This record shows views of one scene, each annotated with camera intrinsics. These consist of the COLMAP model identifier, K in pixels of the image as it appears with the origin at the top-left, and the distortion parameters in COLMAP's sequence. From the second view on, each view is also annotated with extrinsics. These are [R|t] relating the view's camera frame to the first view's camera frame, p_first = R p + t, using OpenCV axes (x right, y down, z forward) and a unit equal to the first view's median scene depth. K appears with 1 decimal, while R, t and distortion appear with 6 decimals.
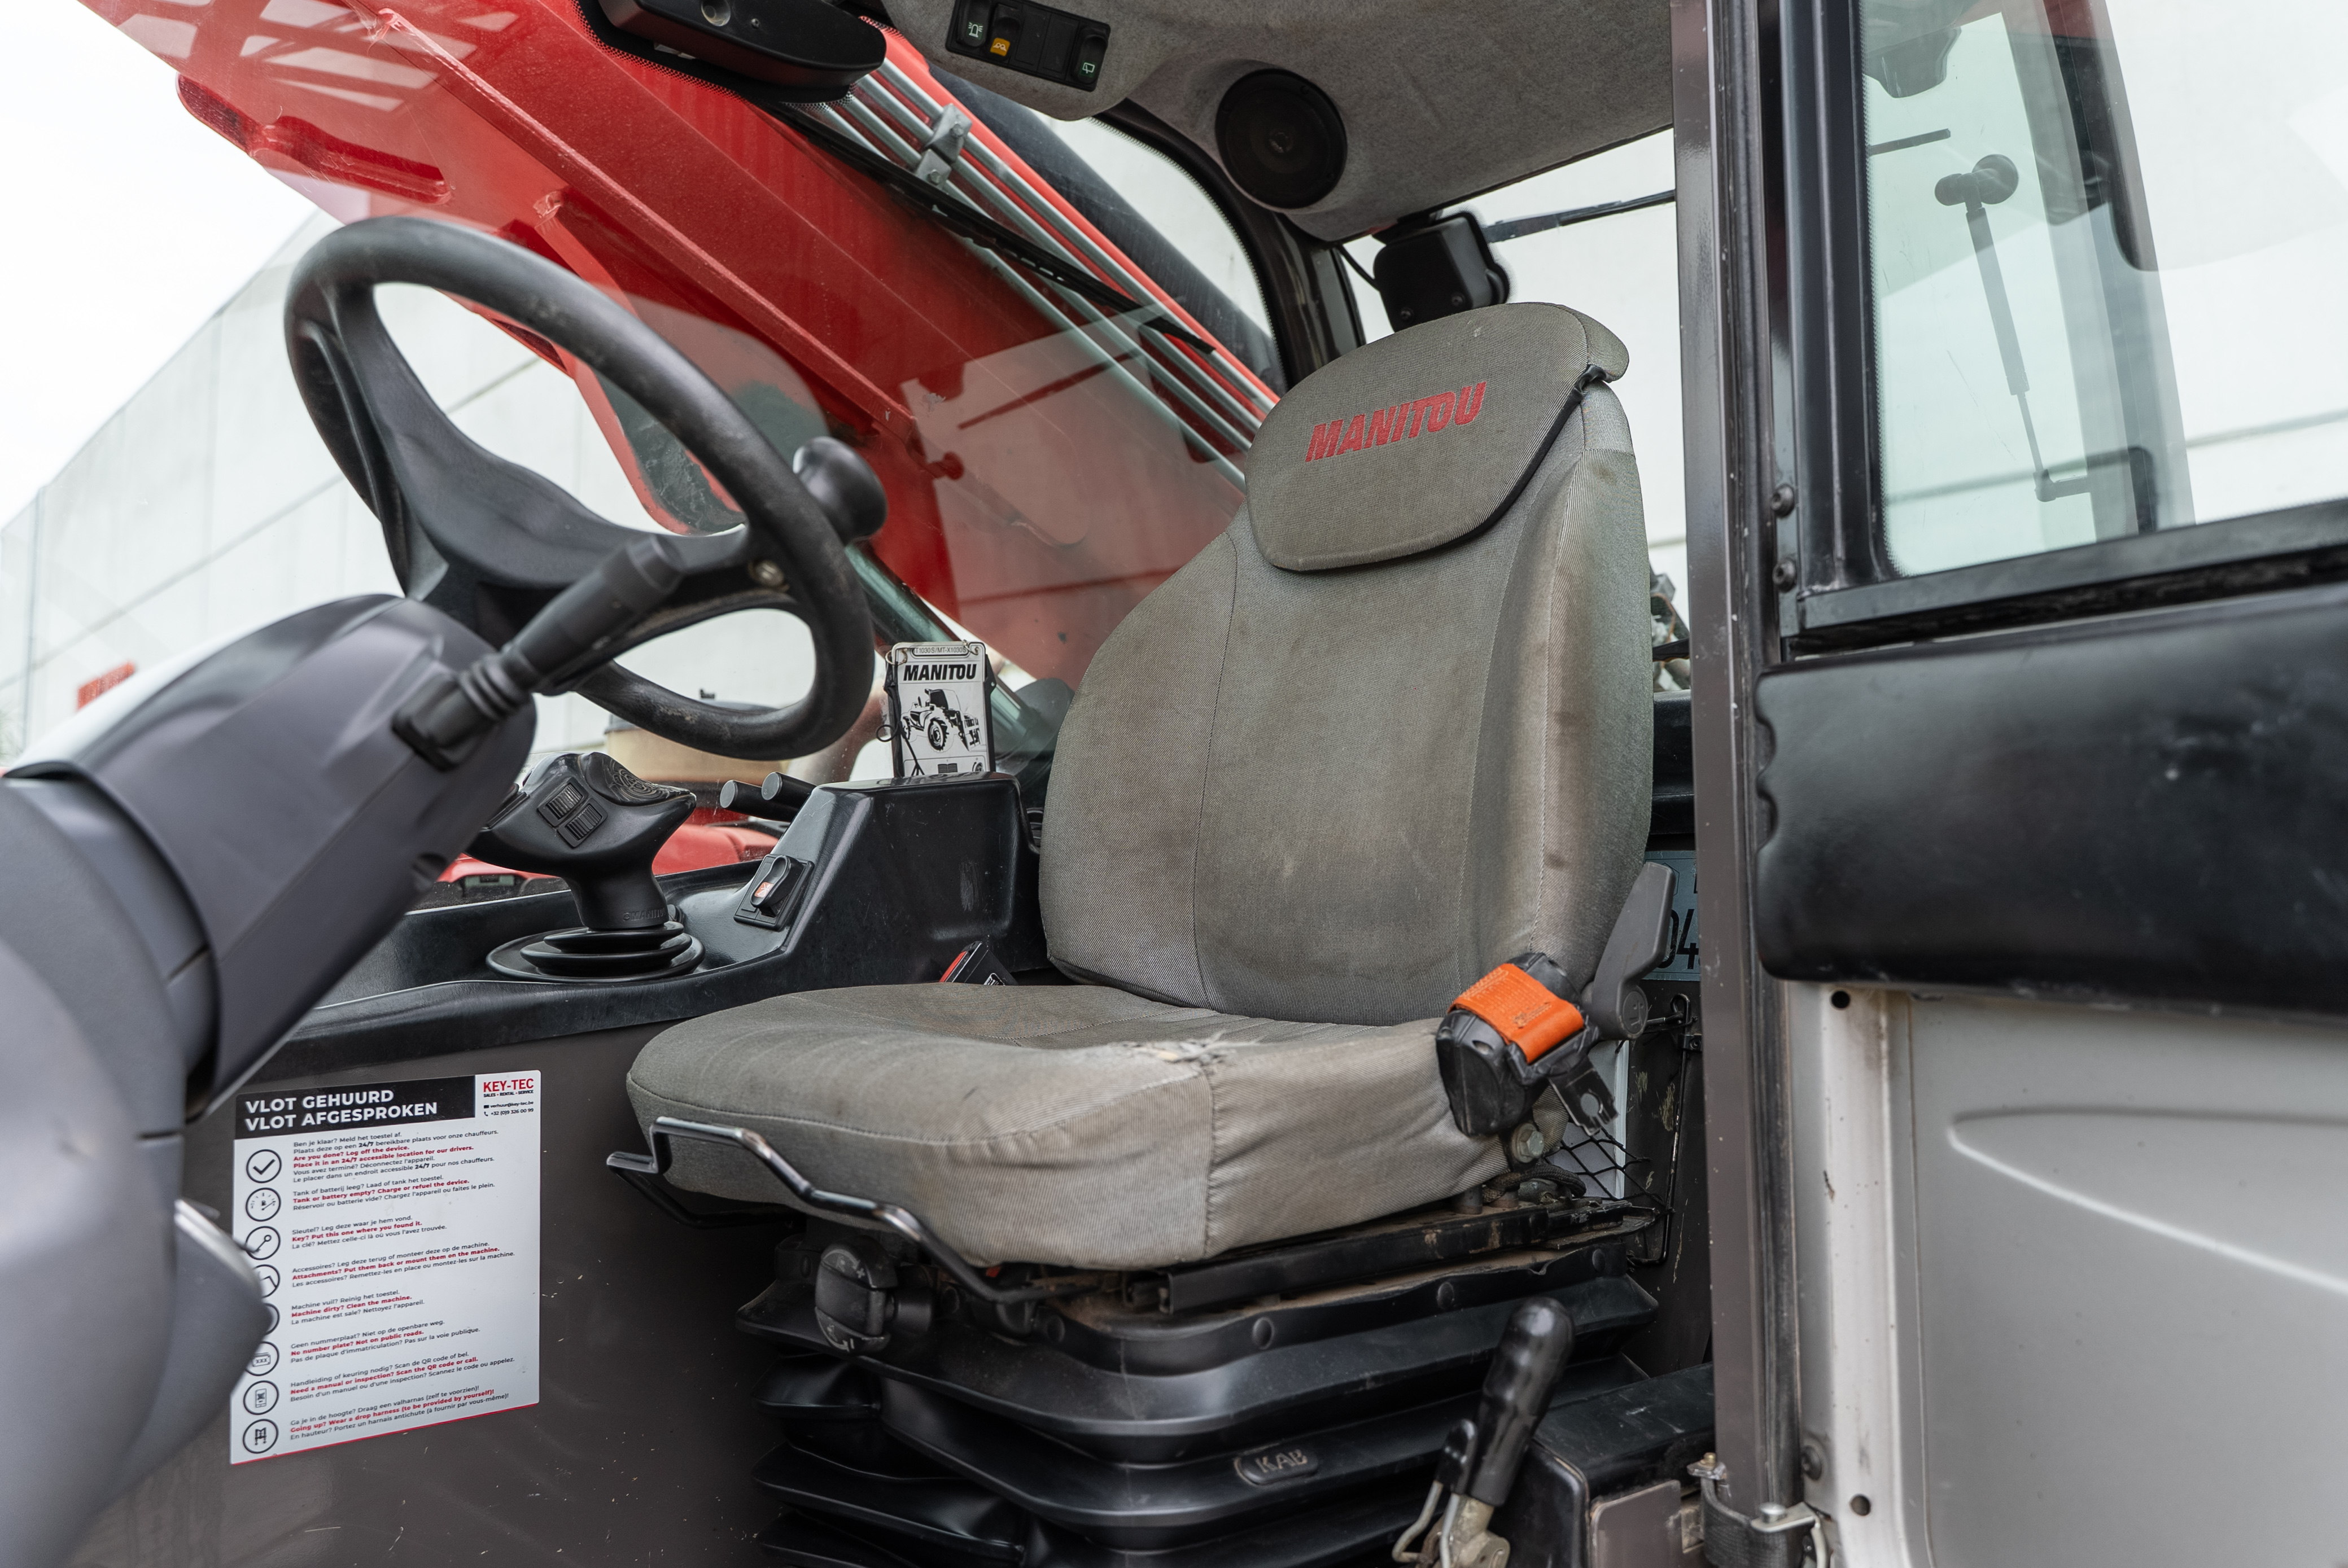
lens RADIAL K [[1894.3, 0, 1178.1], [0, 1894.3, 779.4], [0, 0, 1]] dist [0.010706, -0.012061]
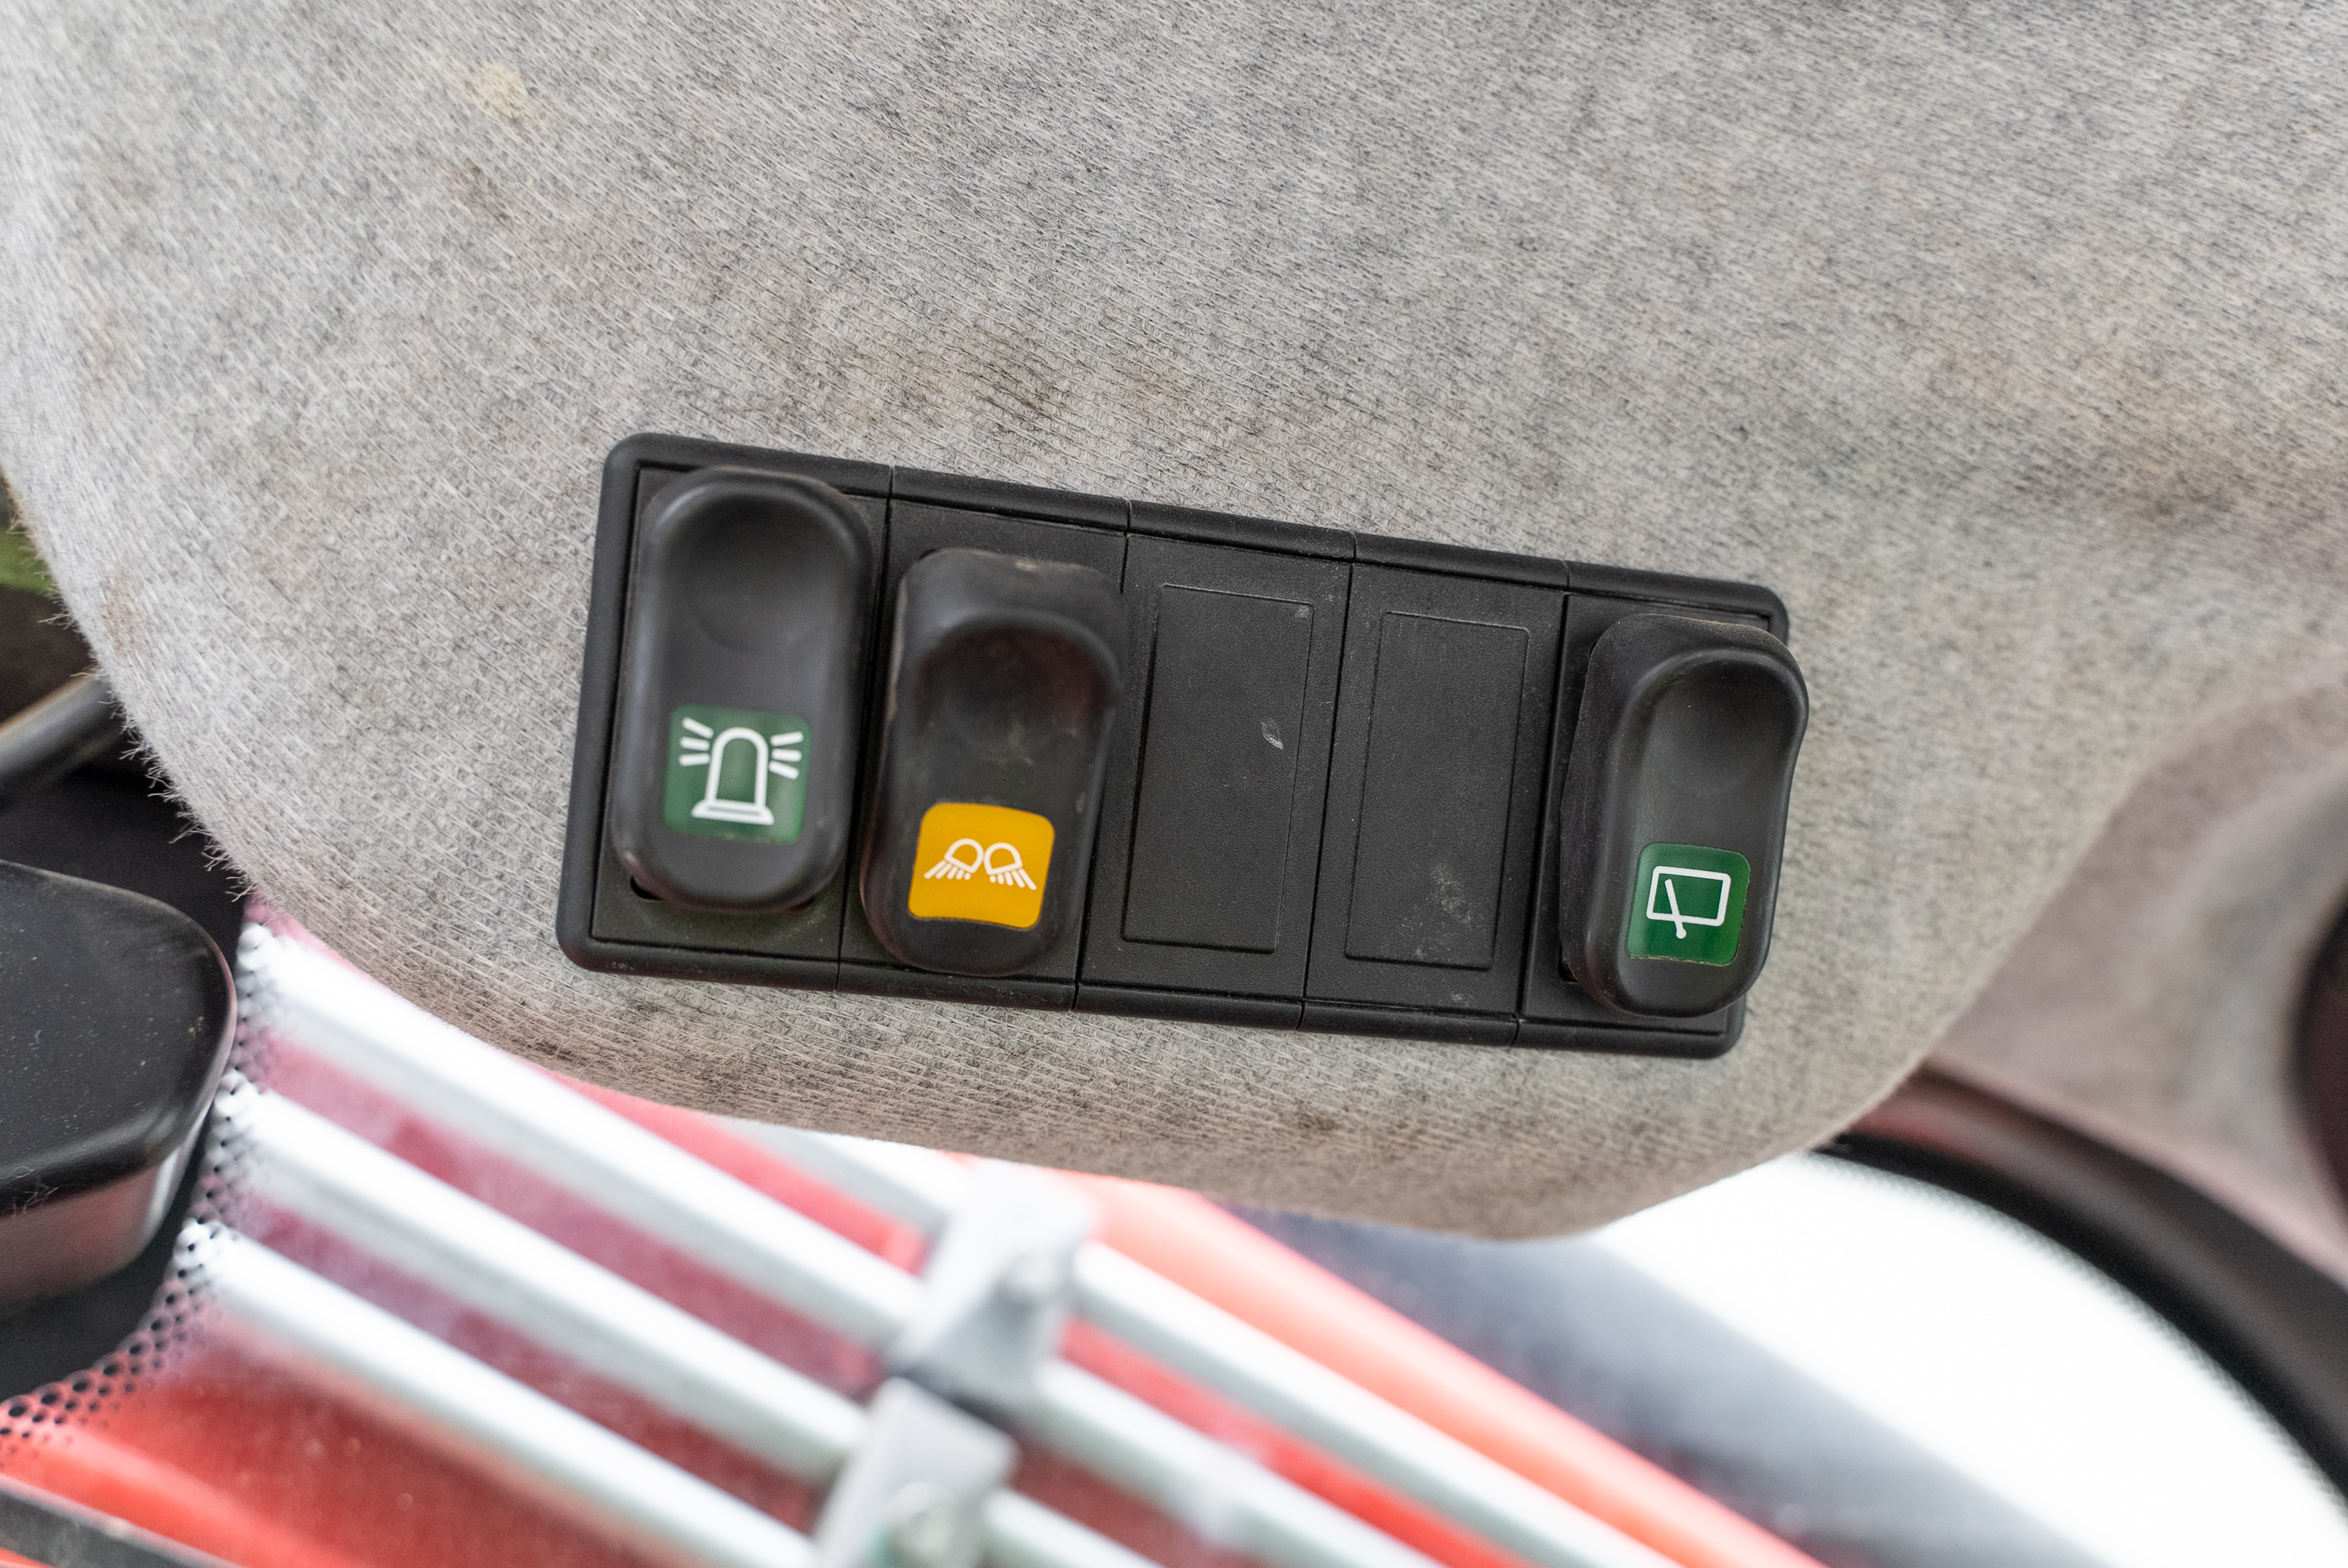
lens RADIAL K [[1894.4, 0, 1175.4], [0, 1894.4, 784.5], [0, 0, 1]] dist [0.010706, -0.012061]
pose [[0.969639, -0.186374, -0.158319, -0.059255], [0.101590, 0.895909, -0.432466, -0.328796], [0.222440, 0.403252, 0.887642, 0.871493]]
